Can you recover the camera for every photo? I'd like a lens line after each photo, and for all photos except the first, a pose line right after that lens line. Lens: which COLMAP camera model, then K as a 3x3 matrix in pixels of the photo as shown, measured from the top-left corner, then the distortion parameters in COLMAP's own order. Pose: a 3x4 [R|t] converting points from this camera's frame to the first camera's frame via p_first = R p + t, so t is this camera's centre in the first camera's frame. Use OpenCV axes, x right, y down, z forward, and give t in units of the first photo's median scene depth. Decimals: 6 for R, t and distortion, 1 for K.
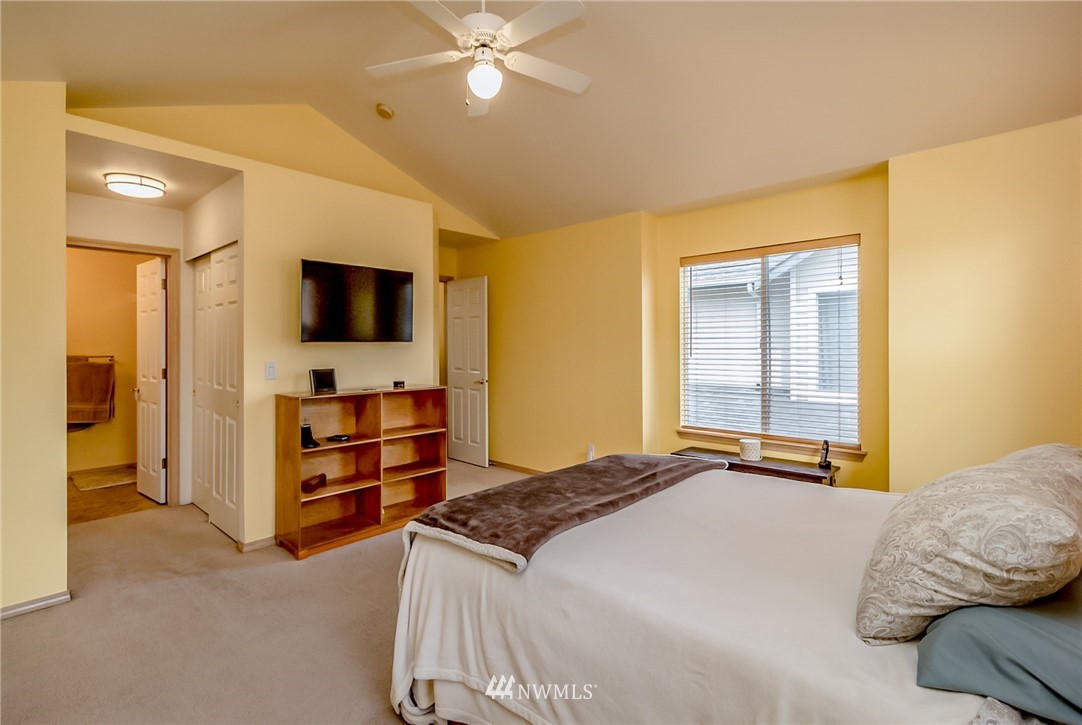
lens RADIAL K [[503.6, 0, 541.8], [0, 503.6, 345.3], [0, 0, 1]] dist [0.002850, 0.000266]
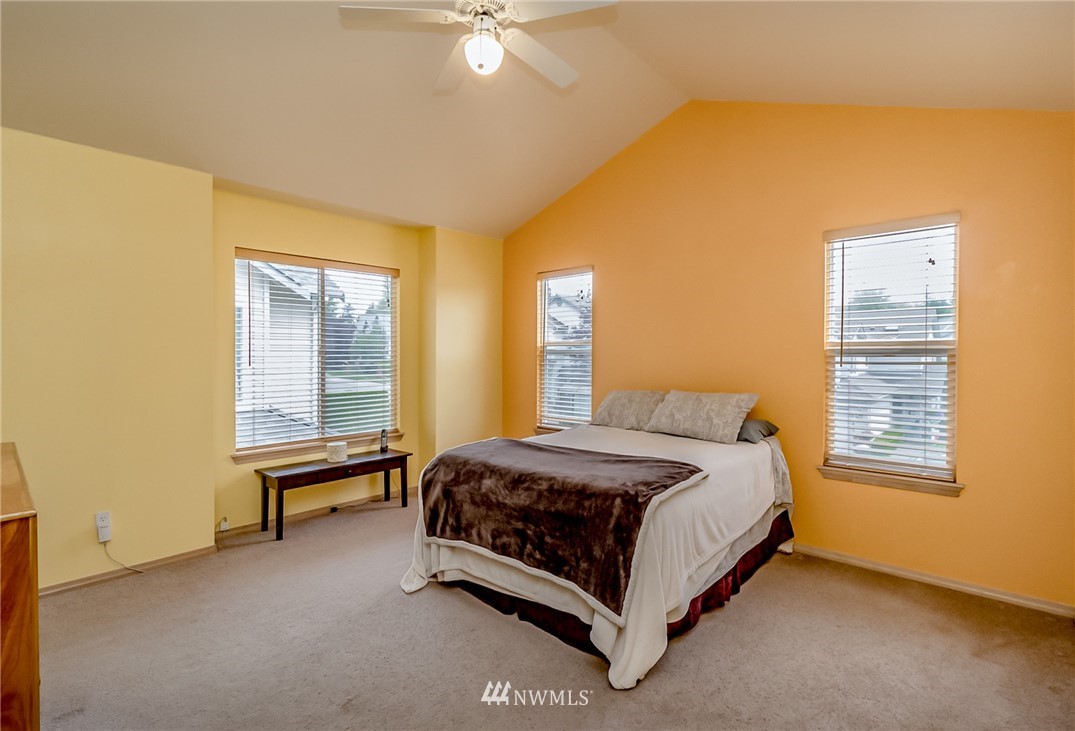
lens RADIAL K [[501.4, 0, 537.5], [0, 501.4, 365.5], [0, 0, 1]] dist [-0.000223, -0.000022]
pose [[0.005793, -0.020744, 0.999768, -0.601675], [-0.004658, 0.999773, 0.020771, 0.001376], [-0.999972, -0.004777, 0.005695, 0.548020]]
